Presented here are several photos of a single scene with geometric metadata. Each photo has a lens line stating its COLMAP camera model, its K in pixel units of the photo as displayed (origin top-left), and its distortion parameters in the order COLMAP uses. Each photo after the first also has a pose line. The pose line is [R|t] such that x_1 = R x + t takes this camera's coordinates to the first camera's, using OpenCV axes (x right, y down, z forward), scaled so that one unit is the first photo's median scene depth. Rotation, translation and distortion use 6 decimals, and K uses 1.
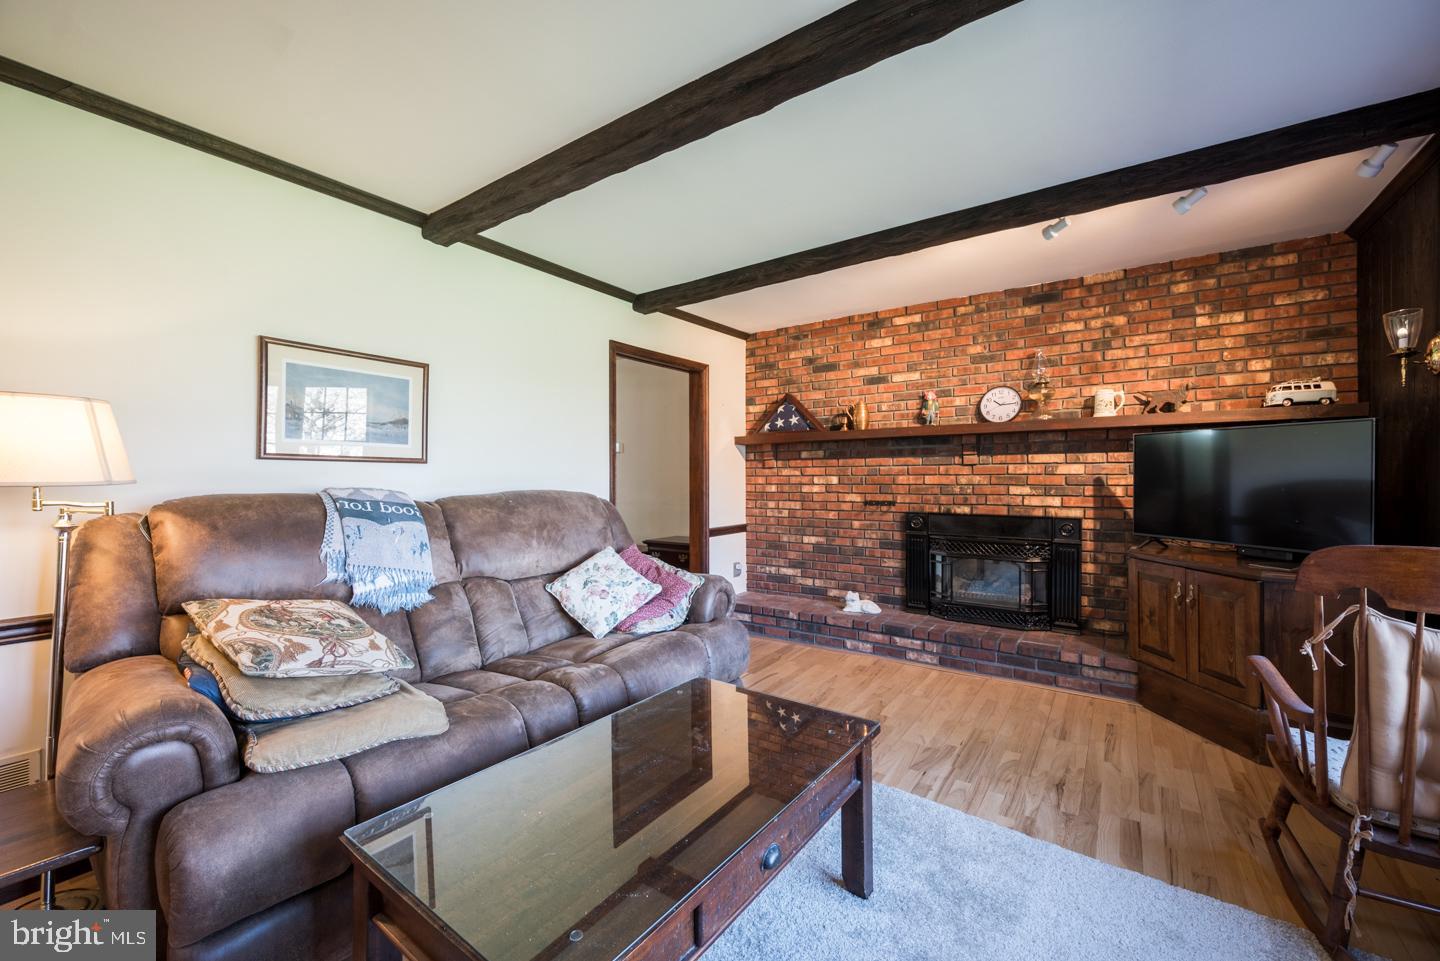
lens RADIAL K [[566.3, 0, 732.2], [0, 566.3, 479.5], [0, 0, 1]] dist [0.001499, -0.001124]
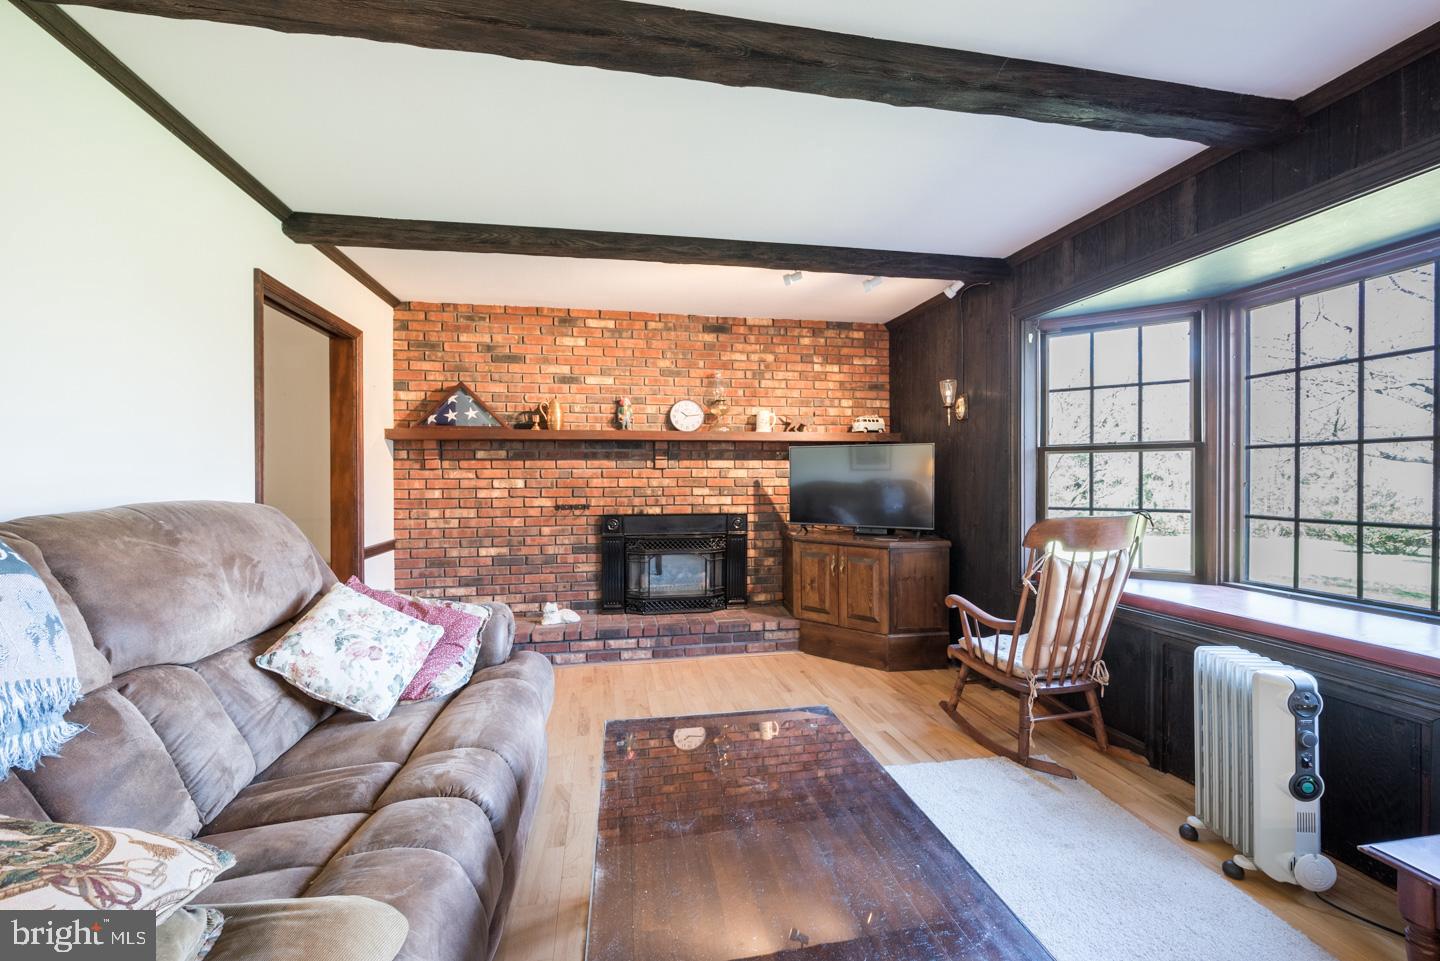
lens RADIAL K [[566.3, 0, 707.3], [0, 566.3, 482.0], [0, 0, 1]] dist [0.001499, -0.001124]
pose [[0.714429, -0.002209, 0.699705, -0.307025], [0.004988, 0.999986, -0.001936, 0.002404], [-0.699691, 0.004873, 0.714429, 0.179887]]
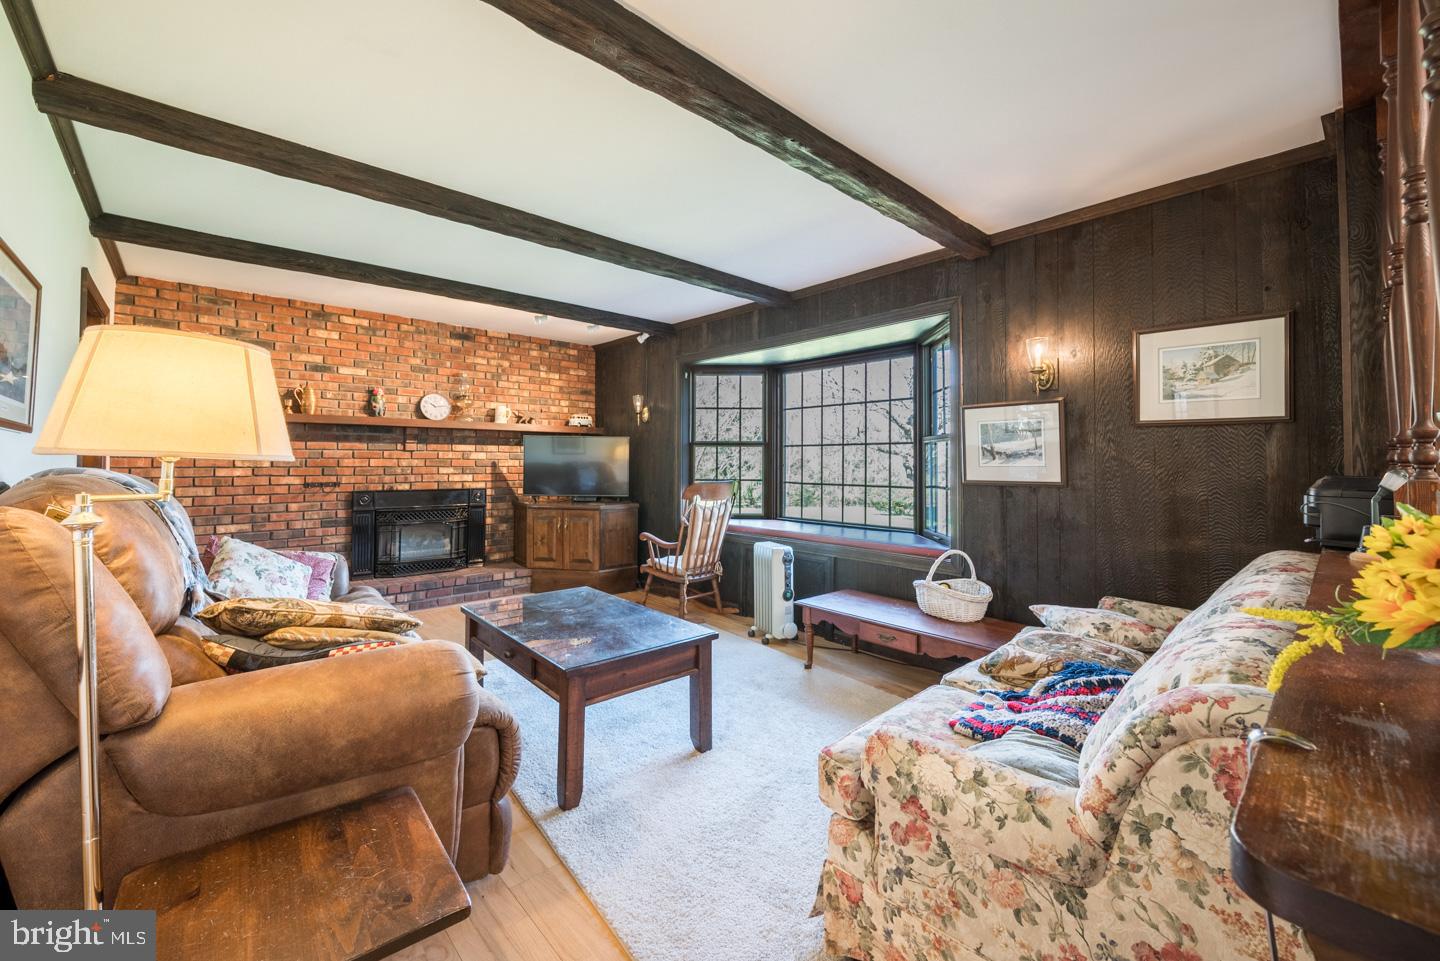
lens RADIAL K [[566.3, 0, 686.1], [0, 566.3, 448.9], [0, 0, 1]] dist [0.001499, -0.001124]
pose [[0.272786, 0.027223, 0.961689, -0.700665], [-0.000079, 0.999600, -0.028273, 0.005988], [-0.962075, 0.007637, 0.272679, 0.068283]]
